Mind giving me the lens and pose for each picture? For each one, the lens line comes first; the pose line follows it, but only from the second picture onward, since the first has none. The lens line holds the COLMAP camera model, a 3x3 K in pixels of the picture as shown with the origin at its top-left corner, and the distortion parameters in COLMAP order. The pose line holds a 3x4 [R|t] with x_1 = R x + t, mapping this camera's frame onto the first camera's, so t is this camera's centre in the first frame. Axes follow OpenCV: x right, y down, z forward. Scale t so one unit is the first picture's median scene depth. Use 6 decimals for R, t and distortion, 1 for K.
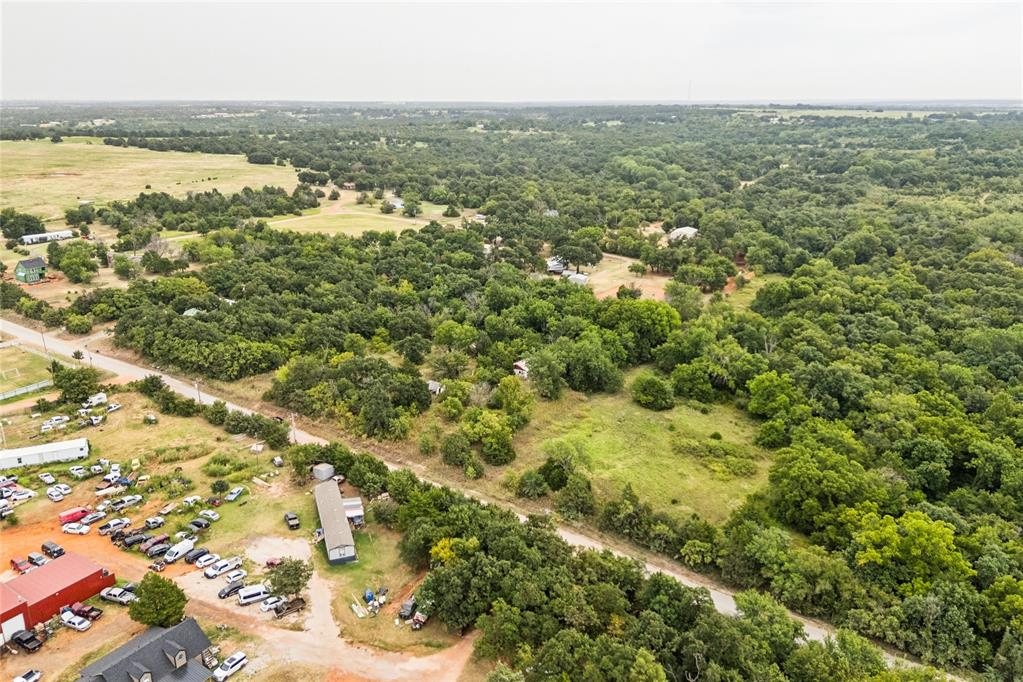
lens RADIAL K [[769.4, 0, 507.0], [0, 769.4, 339.8], [0, 0, 1]] dist [0.089496, -0.085883]
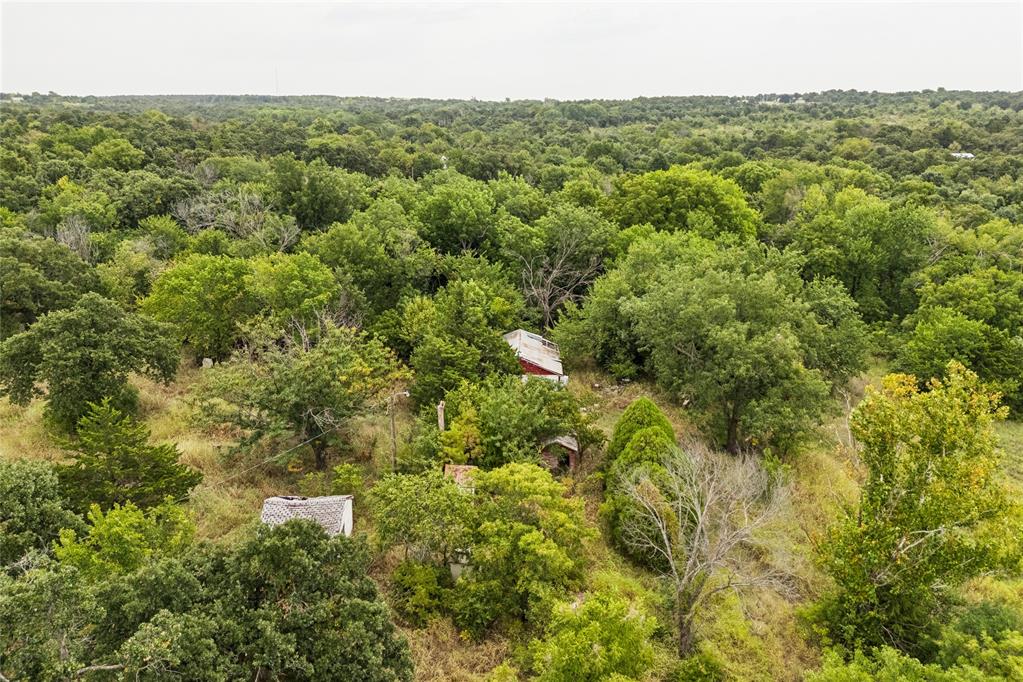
lens RADIAL K [[755.3, 0, 514.7], [0, 755.3, 339.9], [0, 0, 1]] dist [0.069922, -0.067172]
pose [[0.857372, -0.142745, 0.494507, -0.145016], [0.149286, 0.988439, 0.026494, 0.020589], [-0.492572, 0.051108, 0.868770, 0.867563]]
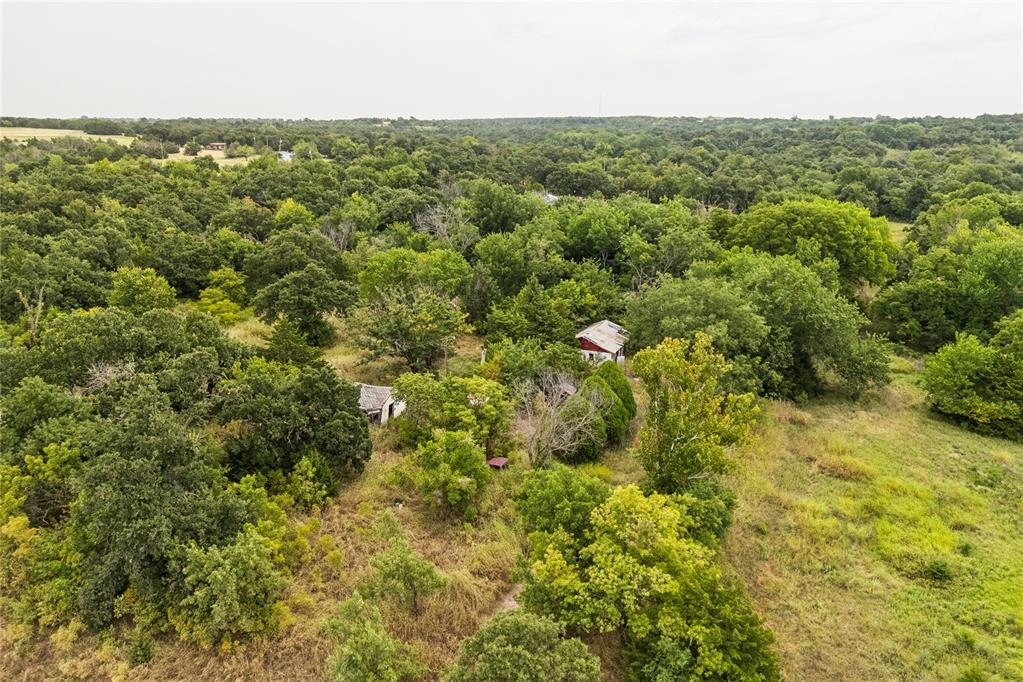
lens RADIAL K [[761.3, 0, 515.7], [0, 761.3, 339.3], [0, 0, 1]] dist [0.079439, -0.083039]
pose [[0.990479, -0.029920, 0.134376, -0.082668], [0.034795, 0.998813, -0.034078, 0.051874], [-0.133197, 0.038429, 0.990344, 0.718268]]
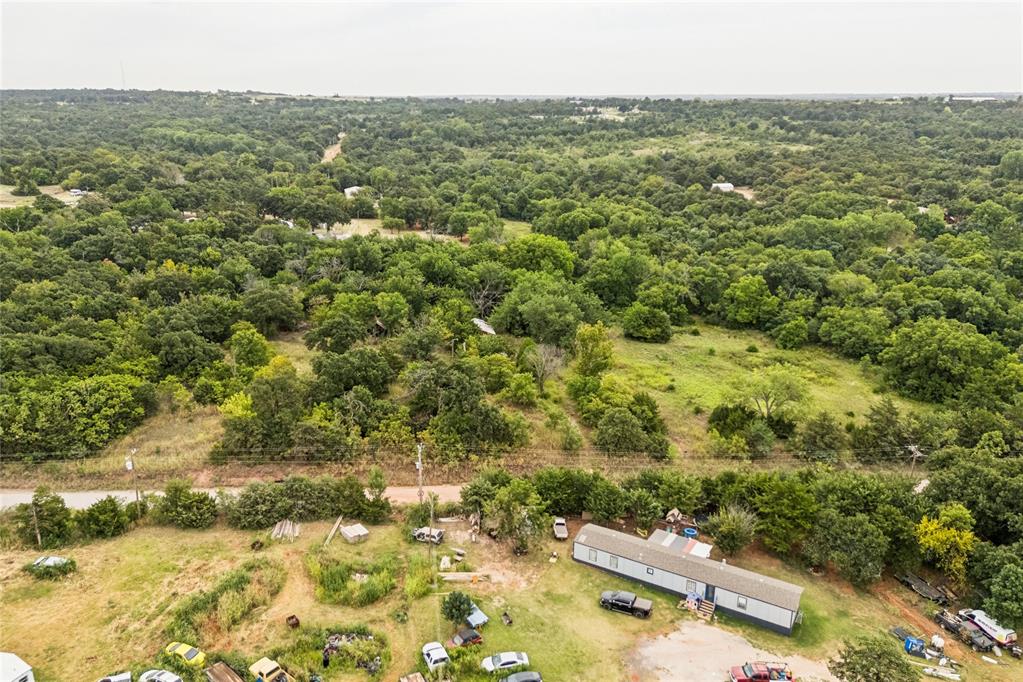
lens RADIAL K [[767.0, 0, 511.5], [0, 767.0, 341.0], [0, 0, 1]] dist [0.080983, -0.070577]
pose [[0.753817, -0.193875, 0.627831, -0.494373], [0.190713, 0.978905, 0.073303, -0.005495], [-0.628799, 0.064479, 0.774890, 0.466461]]
